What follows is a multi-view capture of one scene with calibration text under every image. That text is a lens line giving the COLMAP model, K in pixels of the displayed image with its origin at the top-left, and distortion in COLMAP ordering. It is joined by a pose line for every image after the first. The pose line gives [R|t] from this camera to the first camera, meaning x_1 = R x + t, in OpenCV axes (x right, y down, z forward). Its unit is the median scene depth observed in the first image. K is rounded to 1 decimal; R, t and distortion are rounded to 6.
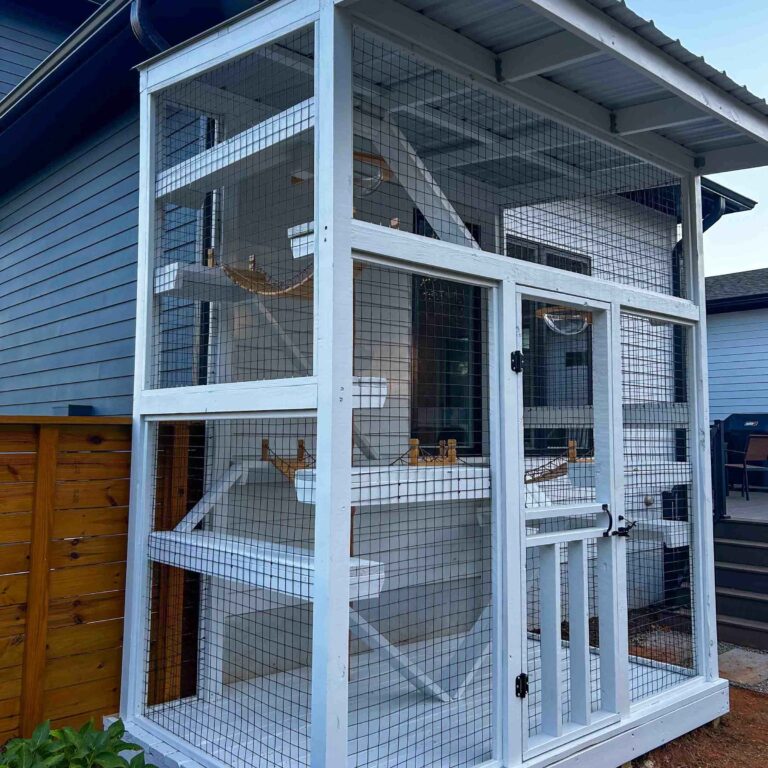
lens RADIAL K [[802.8, 0, 378.4], [0, 802.8, 350.6], [0, 0, 1]] dist [0.078270, -0.096334]
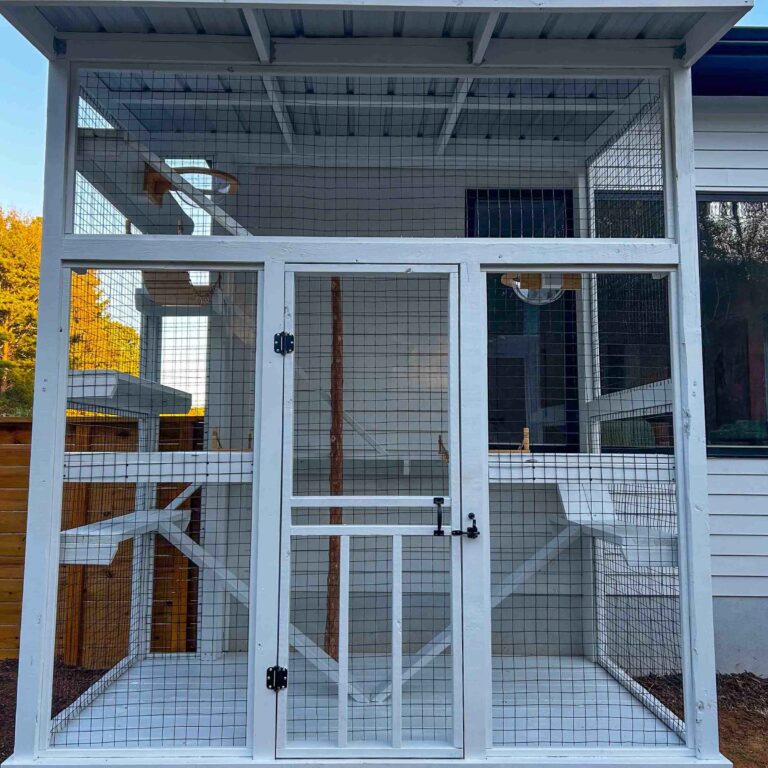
lens RADIAL K [[799.2, 0, 383.2], [0, 799.2, 361.0], [0, 0, 1]] dist [0.056887, -0.033633]
pose [[0.756540, -0.077437, -0.649347, 0.801524], [0.070985, 0.996821, -0.036172, 0.071050], [0.650084, -0.018728, 0.759632, 0.316627]]
